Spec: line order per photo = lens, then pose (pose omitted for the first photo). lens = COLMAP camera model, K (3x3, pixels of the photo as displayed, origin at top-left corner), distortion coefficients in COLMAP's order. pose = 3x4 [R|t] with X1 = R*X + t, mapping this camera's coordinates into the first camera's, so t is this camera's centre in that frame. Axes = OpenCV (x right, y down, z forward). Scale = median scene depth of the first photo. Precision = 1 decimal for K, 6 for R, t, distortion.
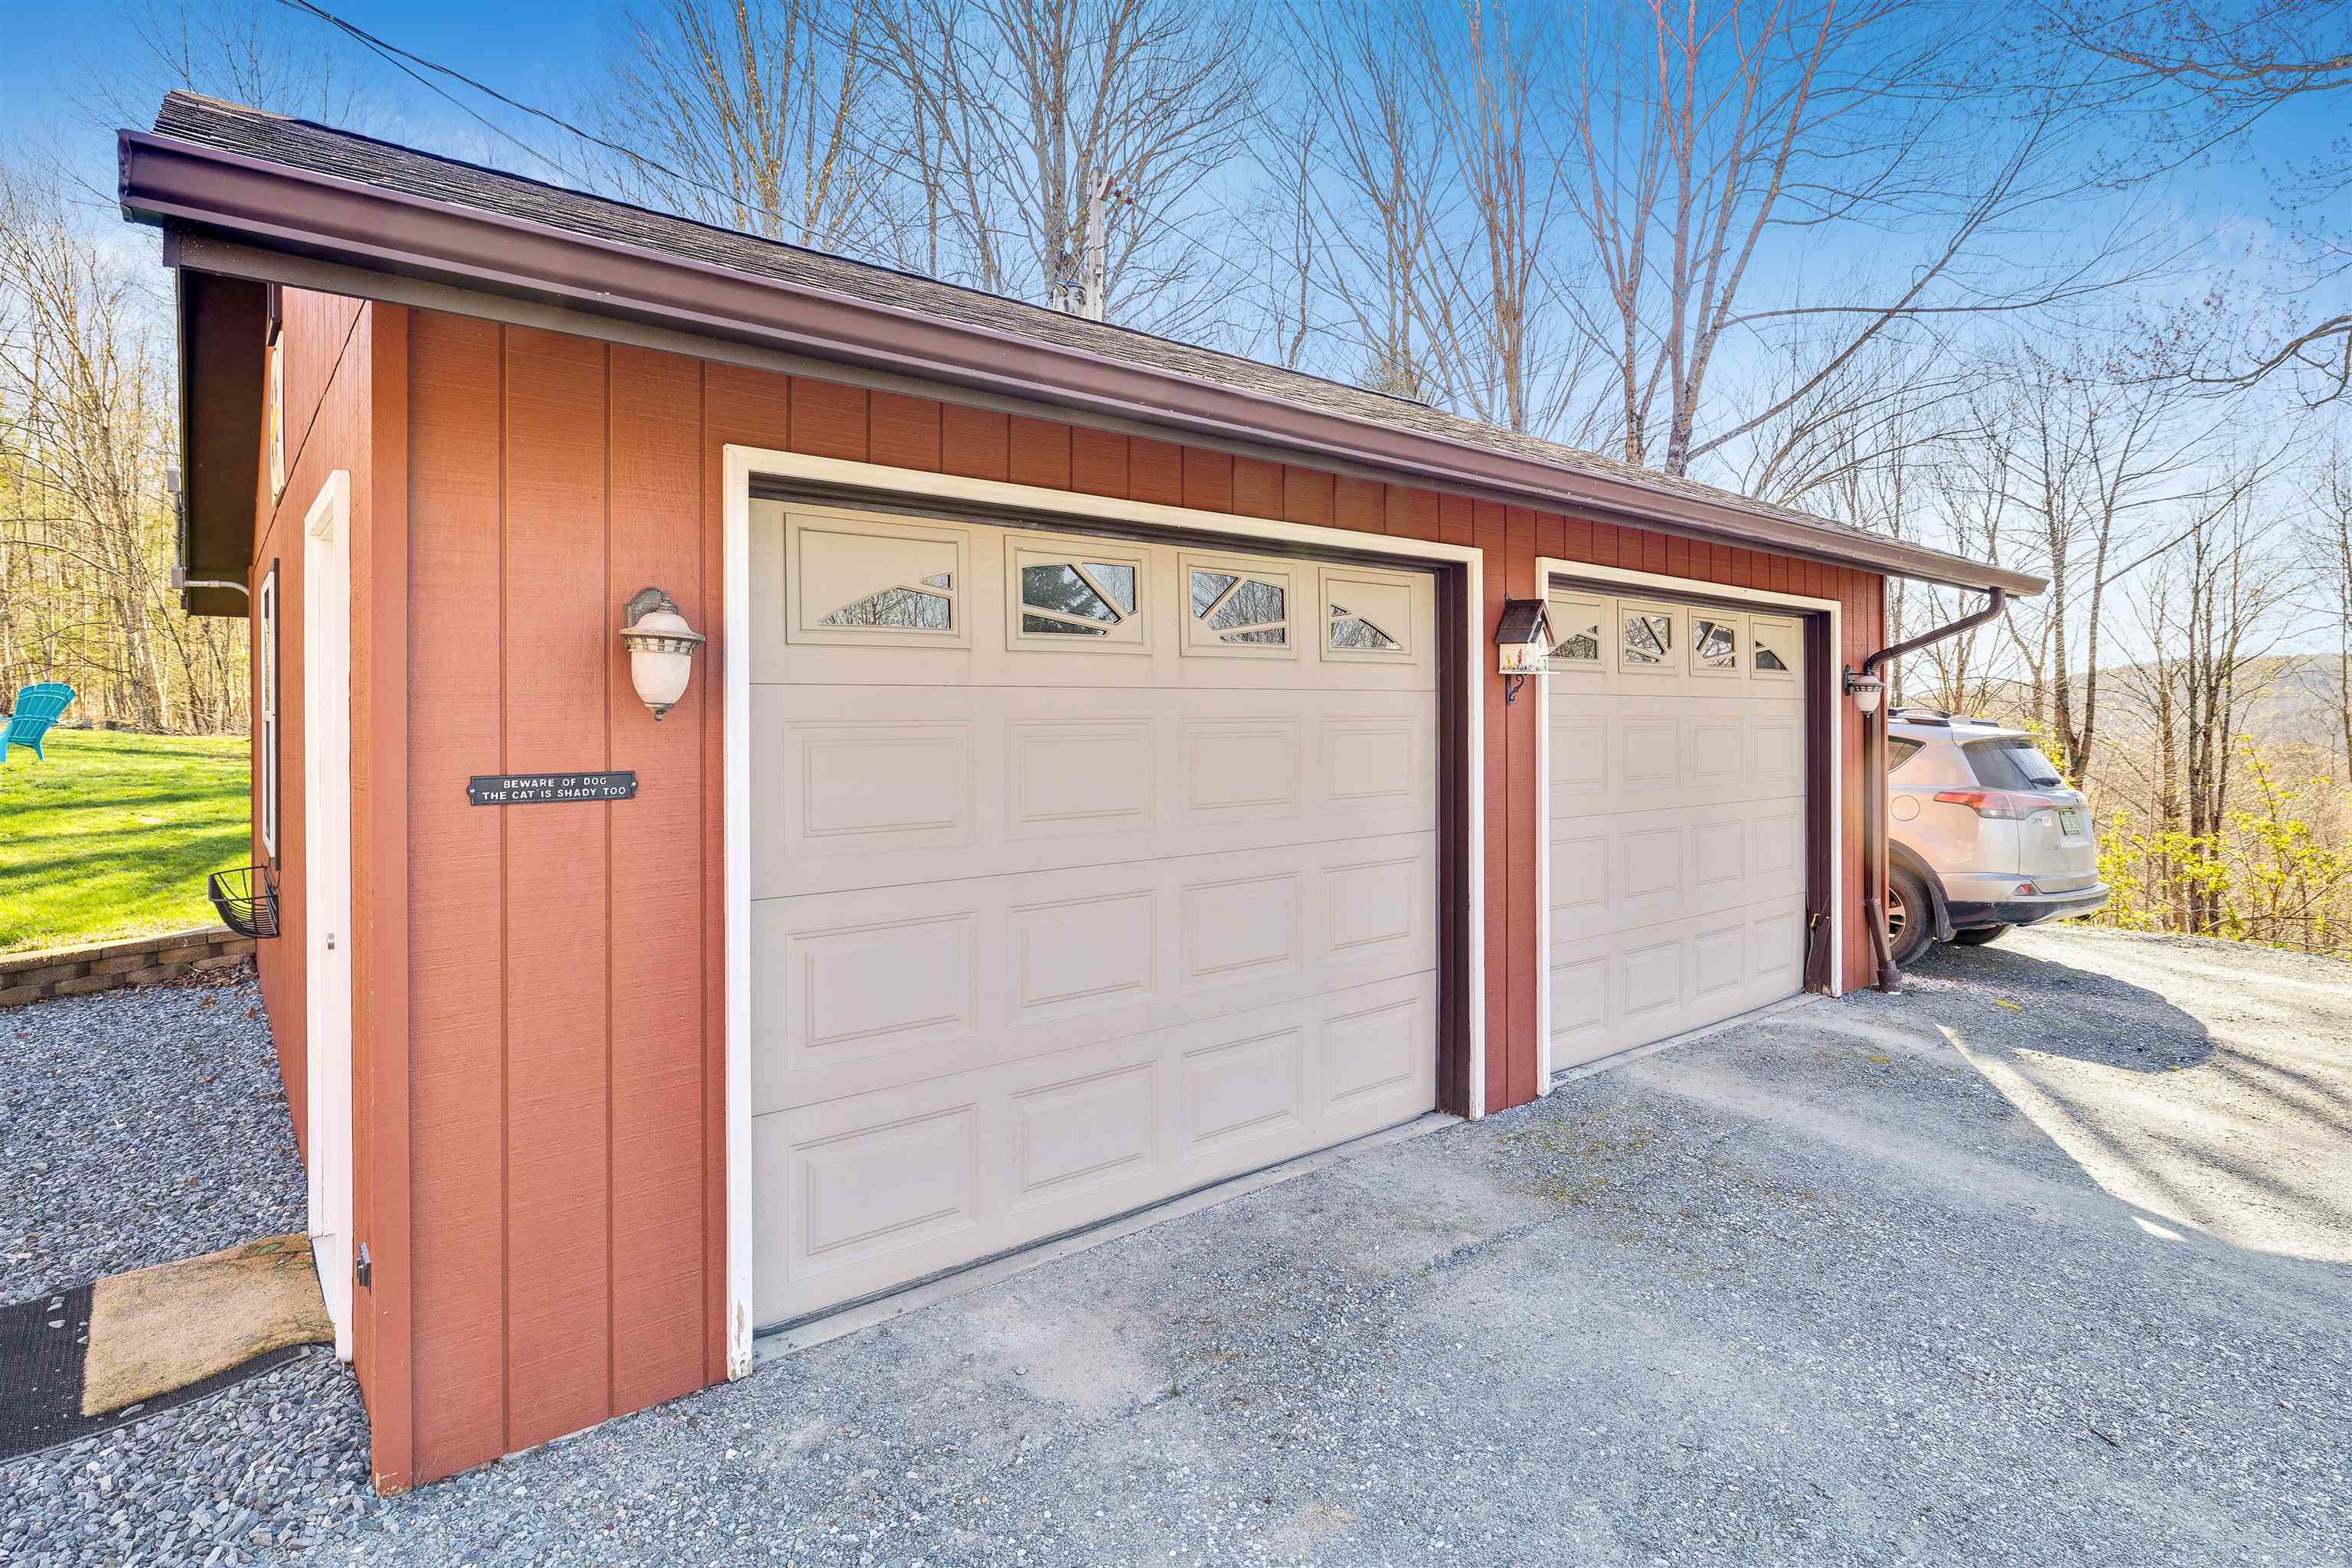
lens RADIAL K [[1176.1, 0, 1178.6], [0, 1176.1, 773.5], [0, 0, 1]] dist [0.007065, 0.001555]
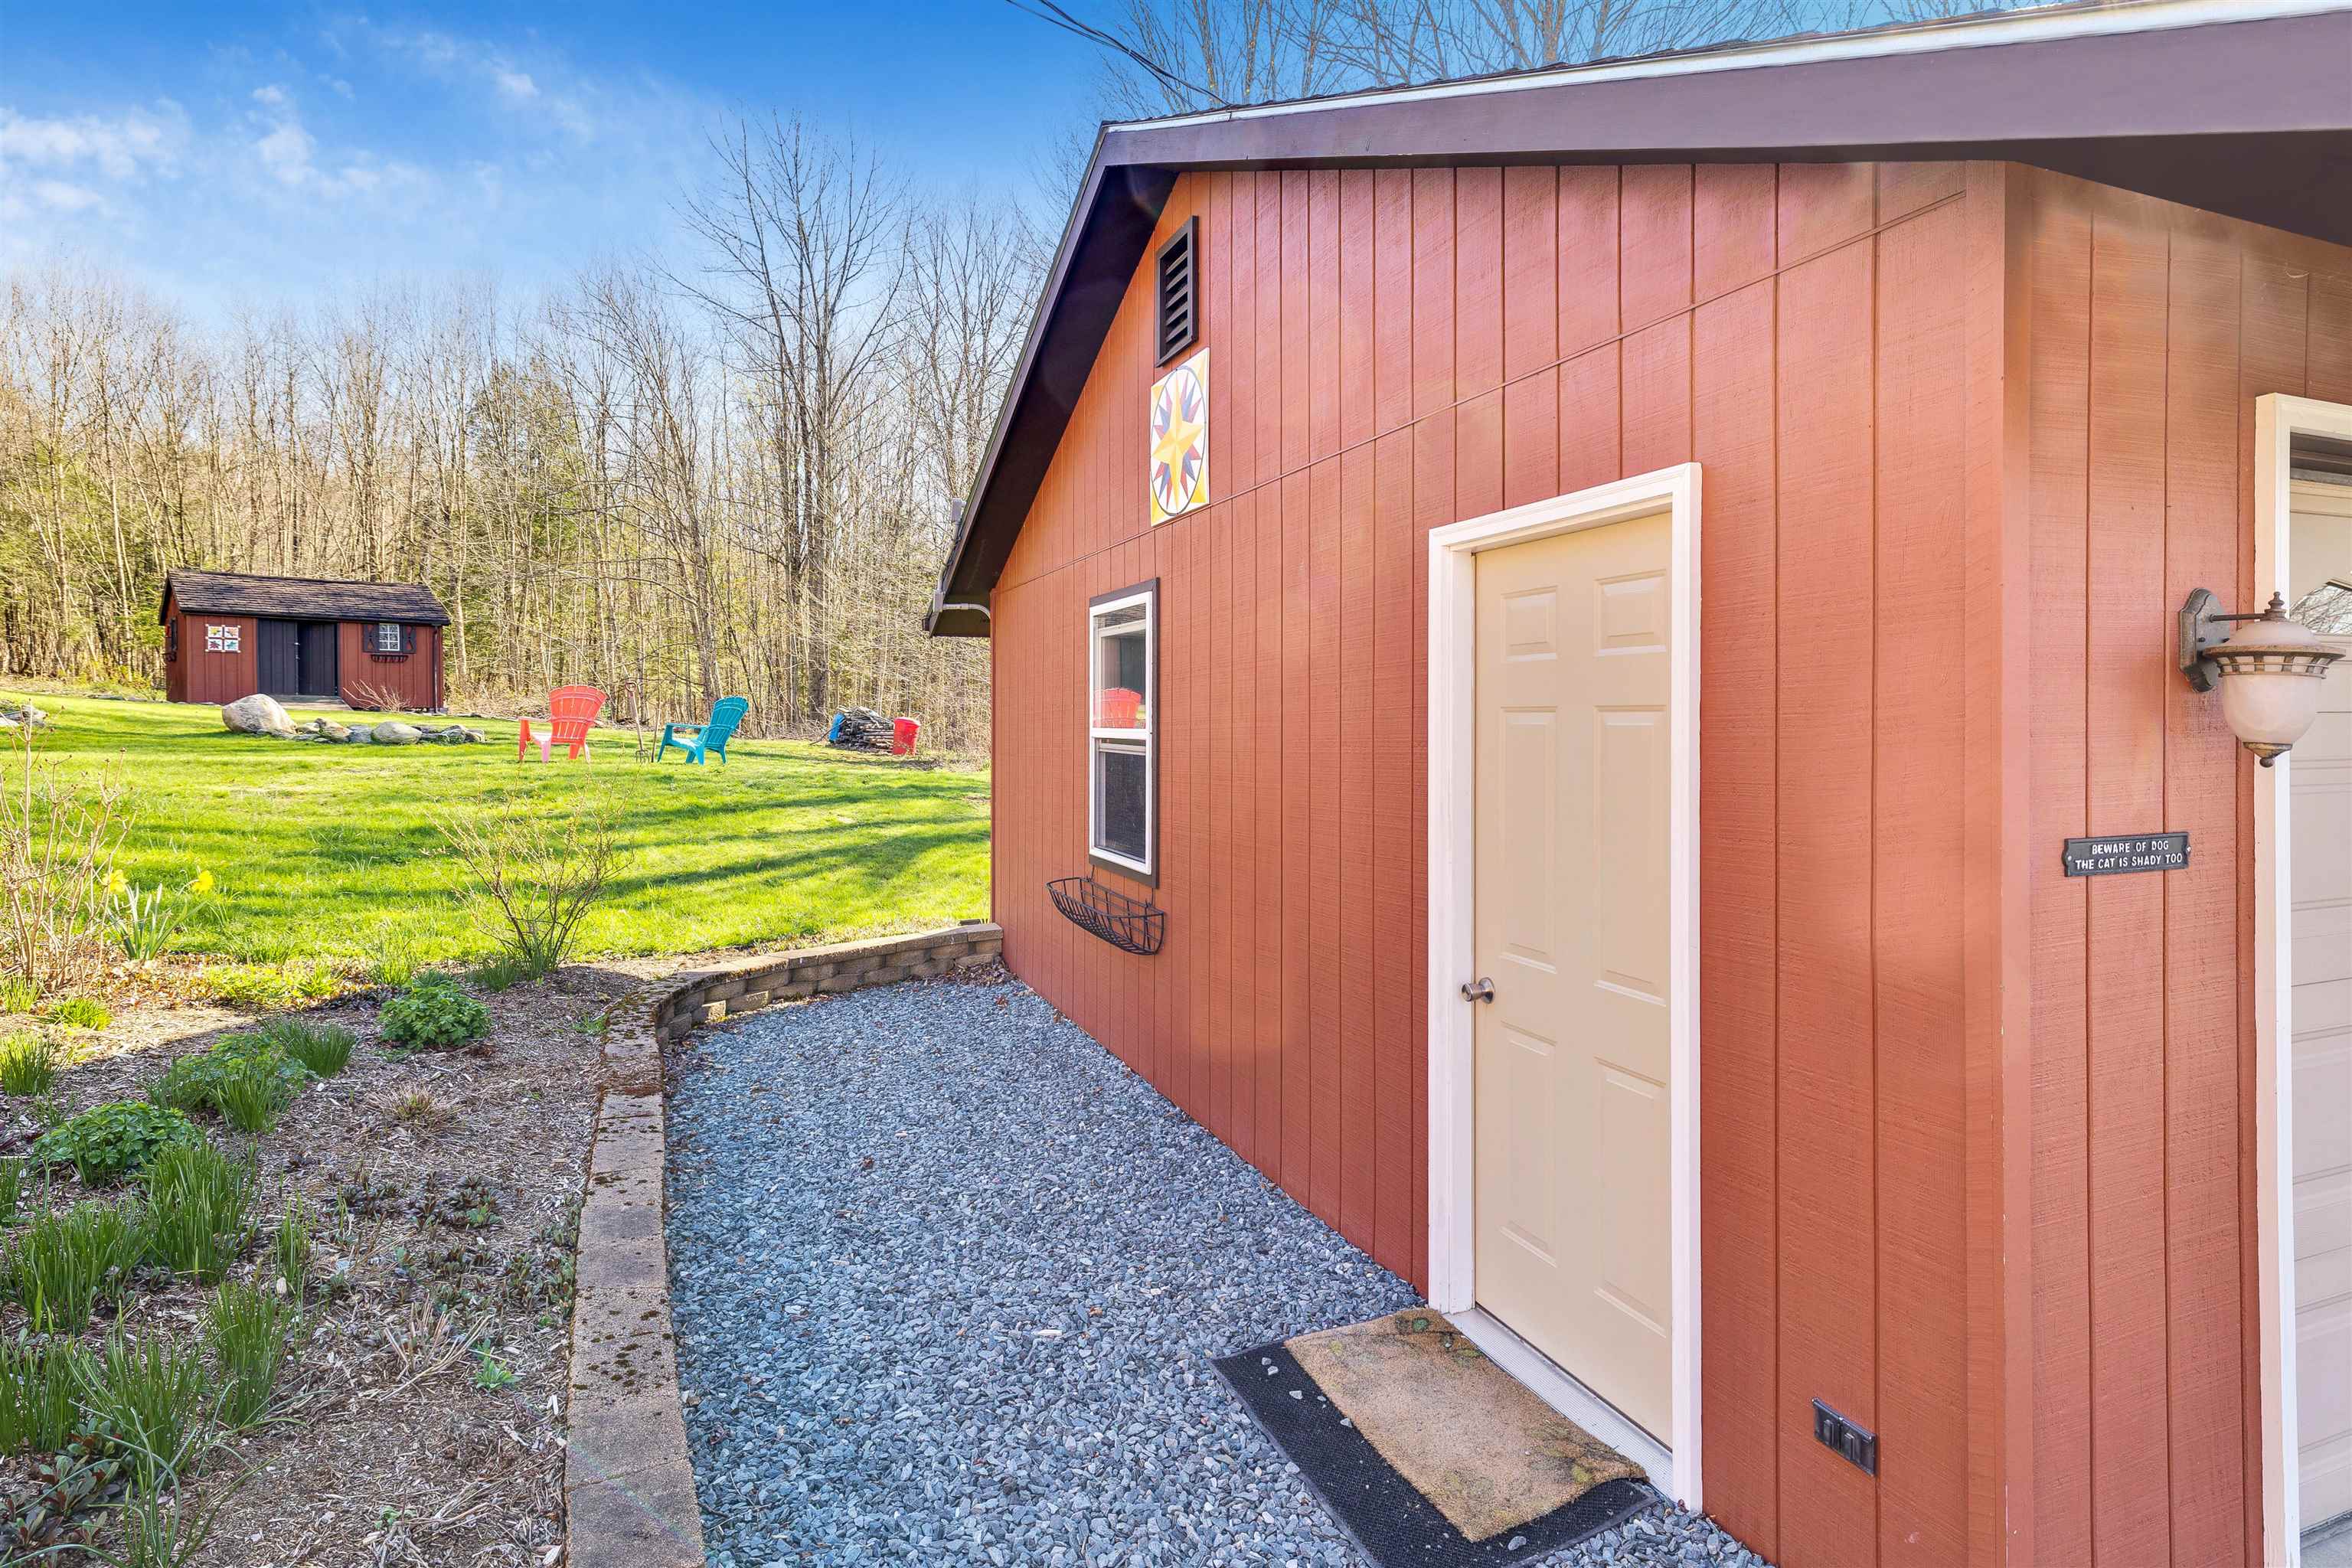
lens RADIAL K [[1176.1, 0, 1164.5], [0, 1176.1, 773.6], [0, 0, 1]] dist [0.007065, 0.001555]
pose [[0.956099, 0.012632, -0.292772, -0.717948], [-0.012814, 0.999917, 0.001294, -0.026054], [0.292764, 0.002515, 0.956181, 0.067905]]
